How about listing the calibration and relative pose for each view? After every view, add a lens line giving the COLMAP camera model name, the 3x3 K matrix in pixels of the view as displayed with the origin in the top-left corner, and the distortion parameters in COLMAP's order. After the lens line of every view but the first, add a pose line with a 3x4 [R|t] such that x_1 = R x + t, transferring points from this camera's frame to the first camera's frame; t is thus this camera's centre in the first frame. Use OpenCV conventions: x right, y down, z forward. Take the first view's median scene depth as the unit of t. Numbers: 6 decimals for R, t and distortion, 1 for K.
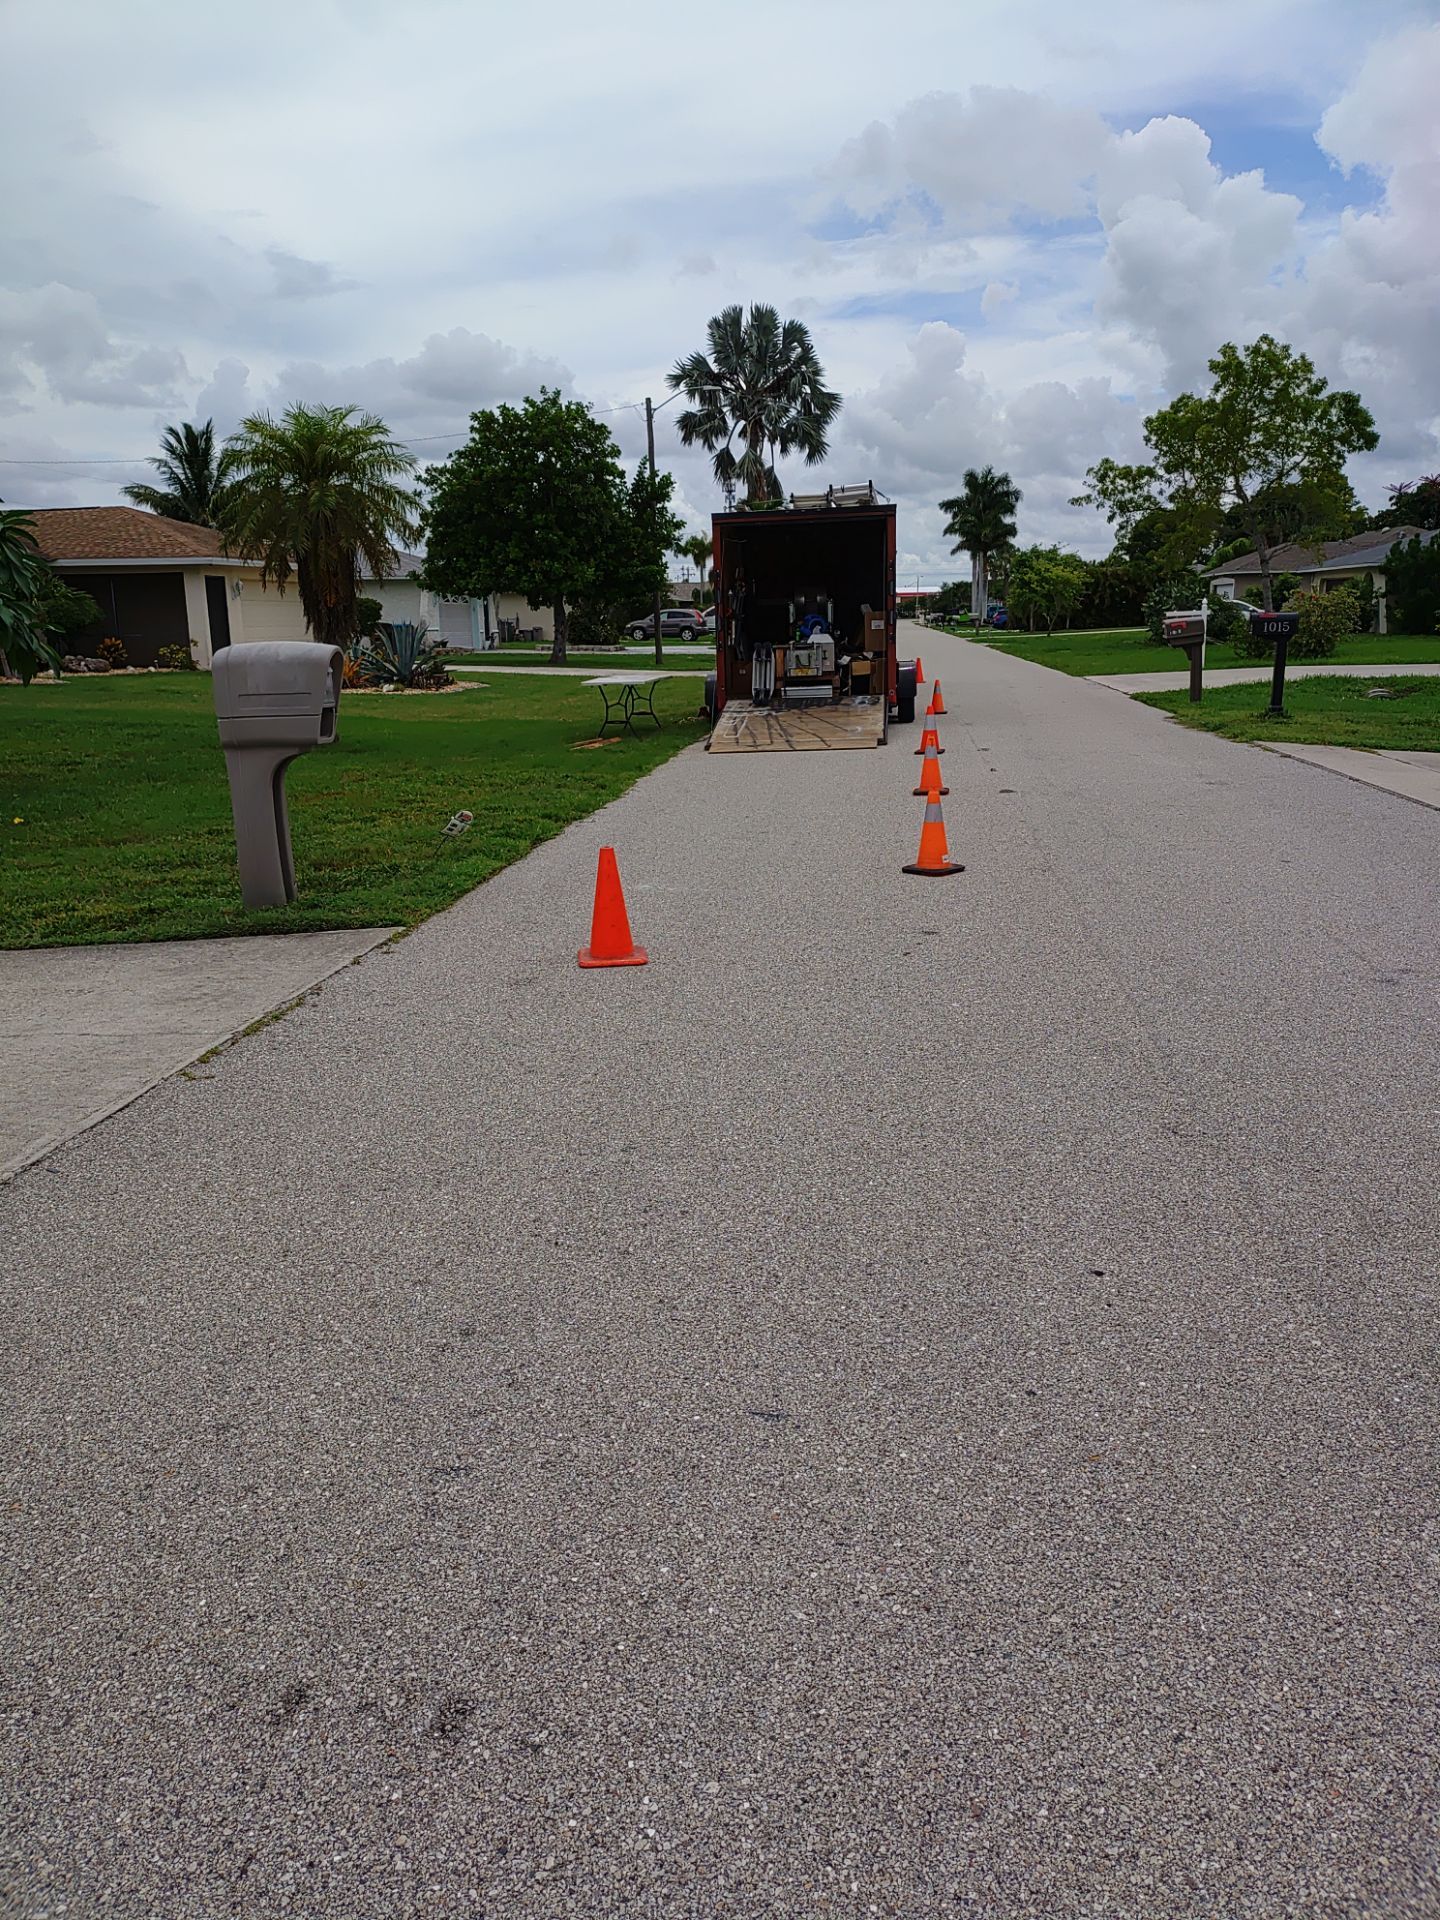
lens RADIAL K [[1395.2, 0, 729.4], [0, 1395.2, 964.7], [0, 0, 1]] dist [0.084943, -0.182003]
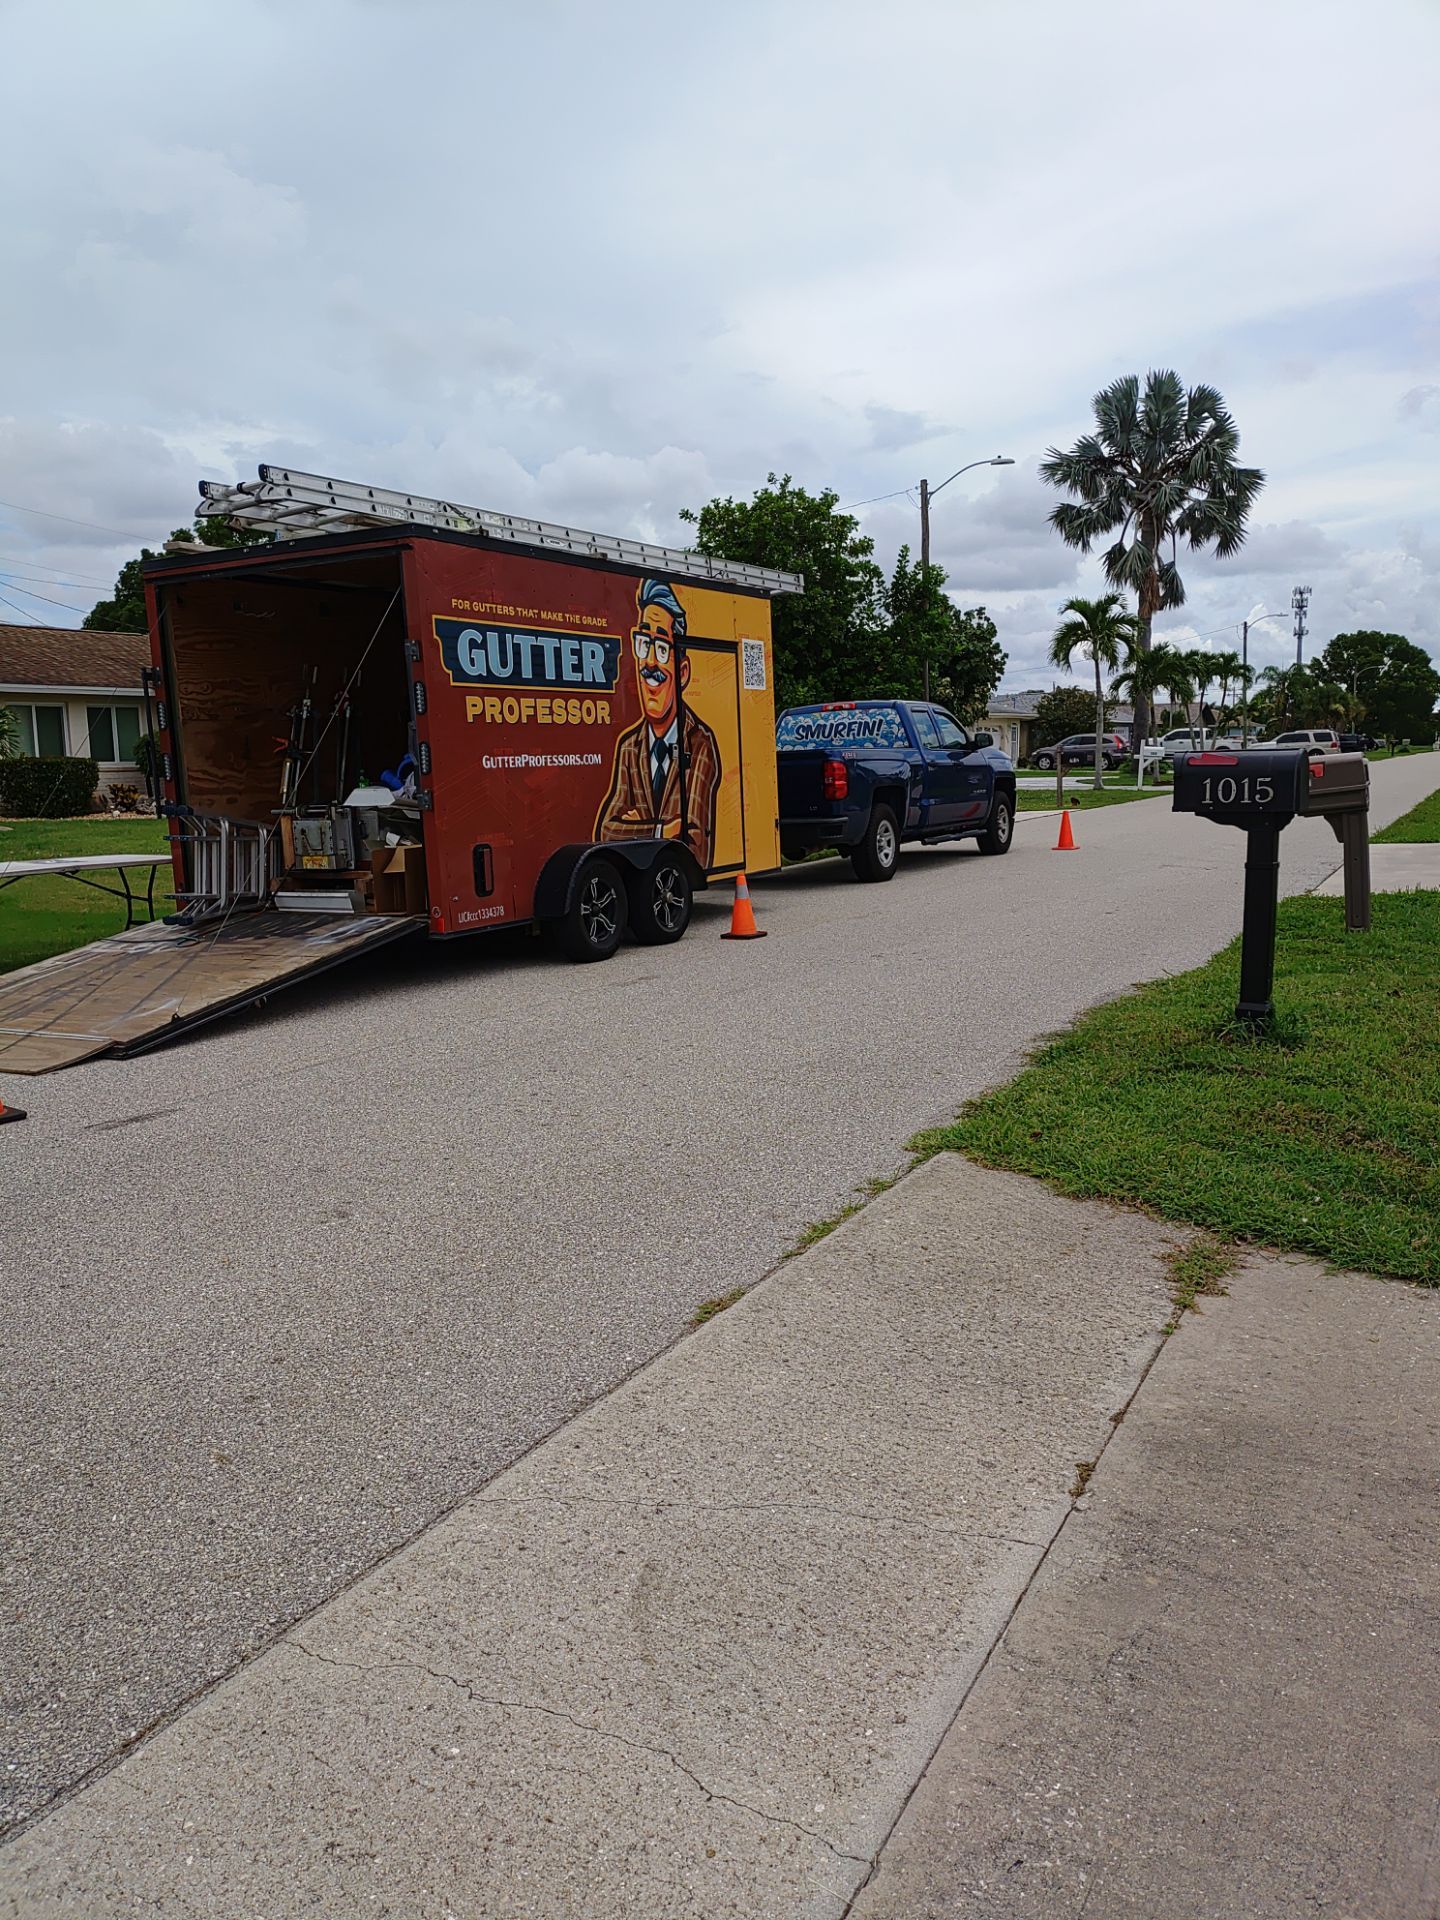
lens RADIAL K [[1412.3, 0, 730.6], [0, 1412.3, 957.9], [0, 0, 1]] dist [0.029486, -0.050439]
pose [[0.925590, 0.050237, -0.375179, 0.118680], [-0.084246, 0.993634, -0.074792, -0.045246], [0.369033, 0.100834, 0.923930, 0.177439]]
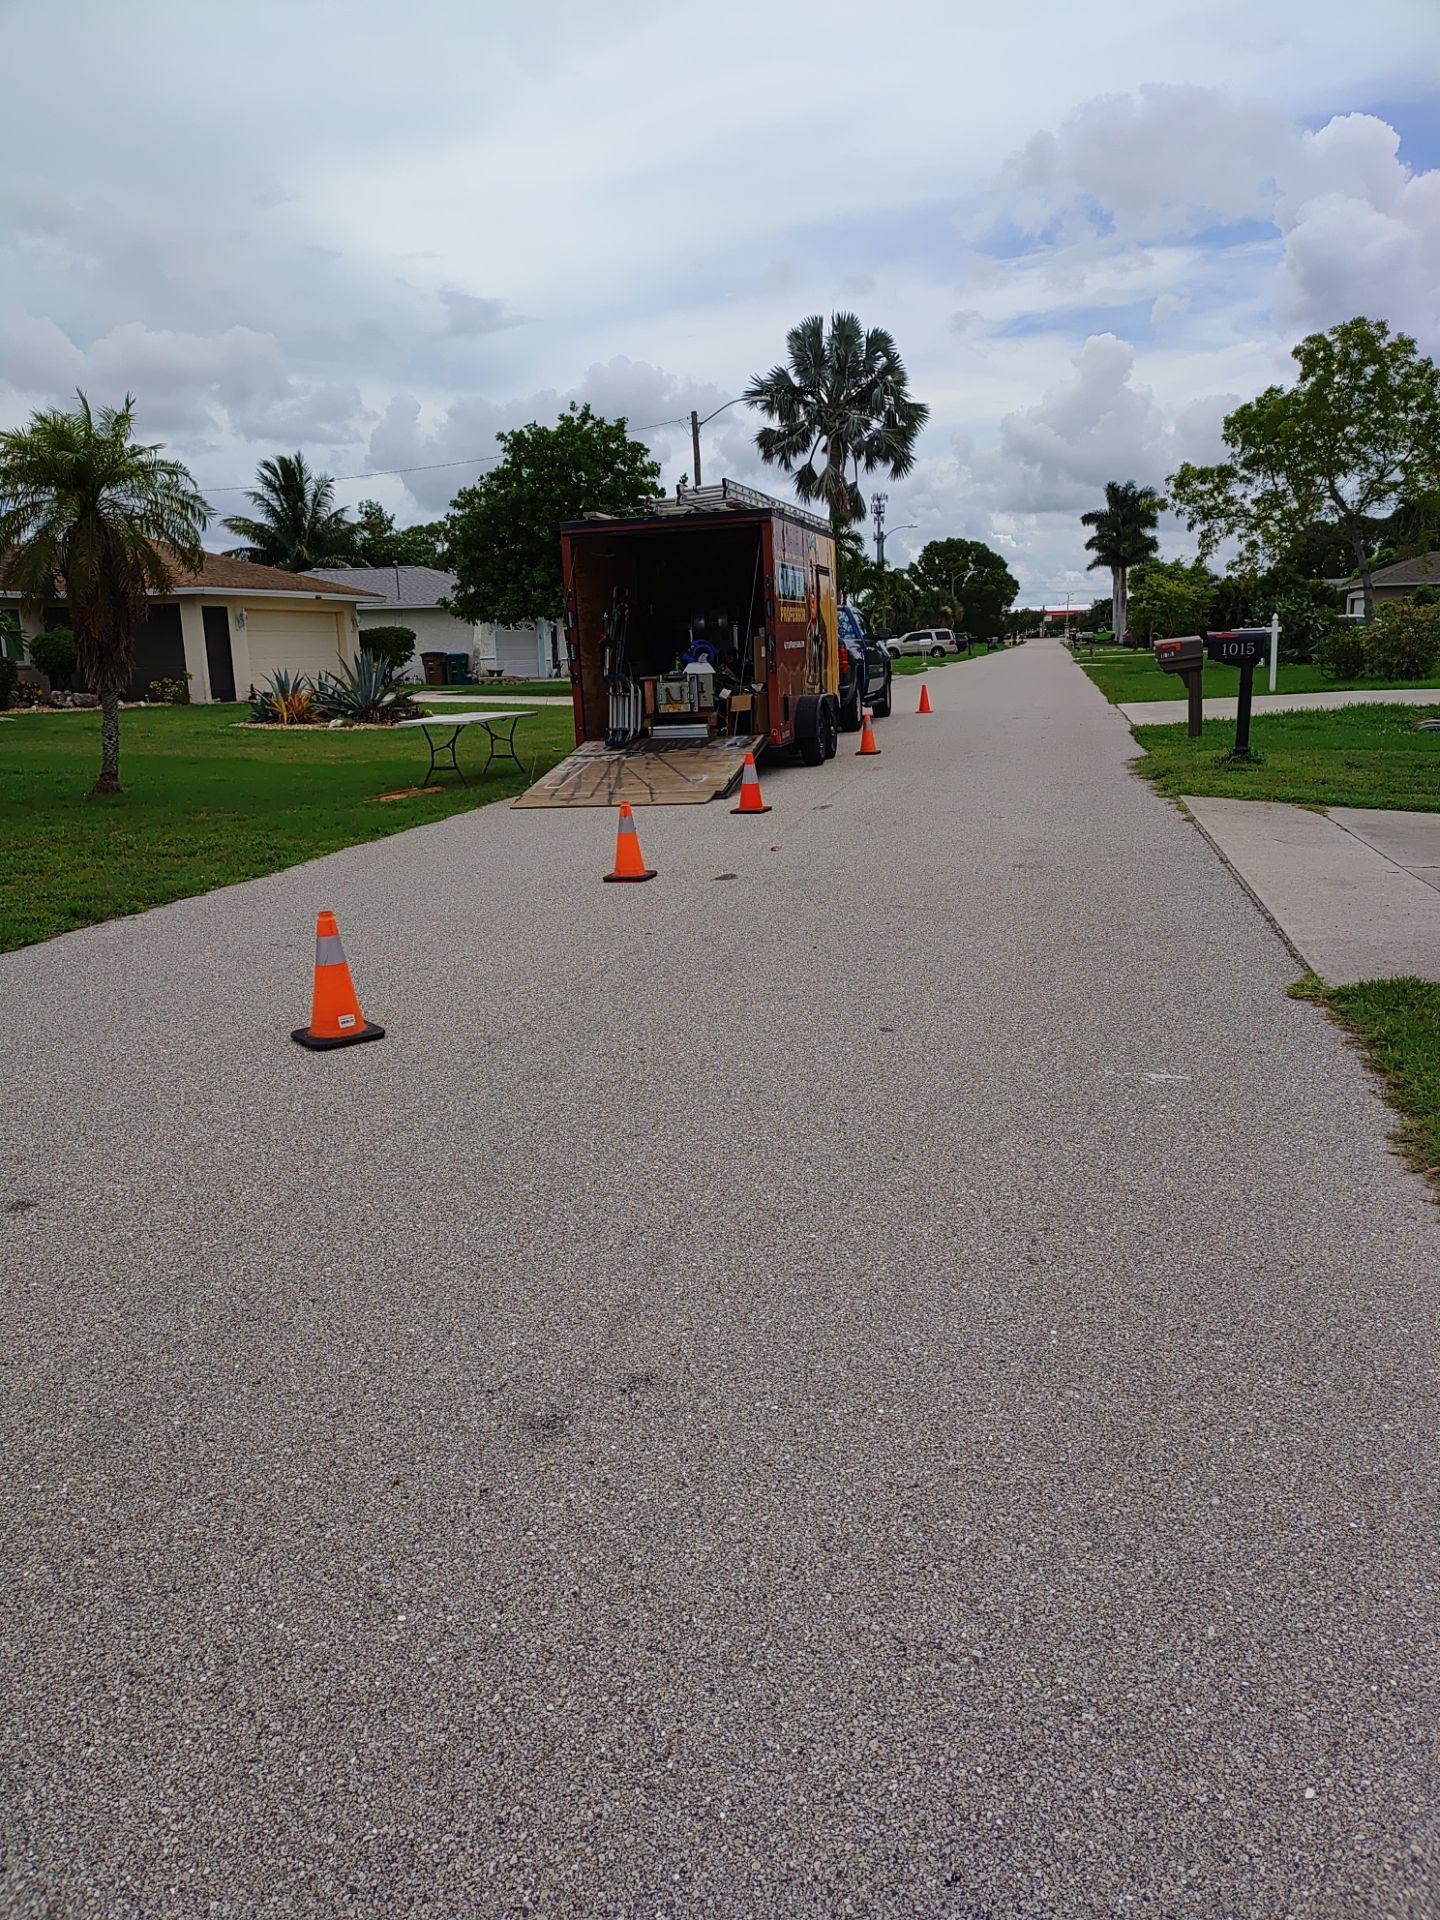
lens RADIAL K [[1394.8, 0, 720.0], [0, 1394.8, 960.0], [0, 0, 1]] dist [0.078803, -0.145618]
pose [[0.993270, 0.012443, -0.115152, 0.055536], [-0.014545, 0.999742, -0.017435, -0.013122], [0.114905, 0.018993, 0.993195, 0.051410]]
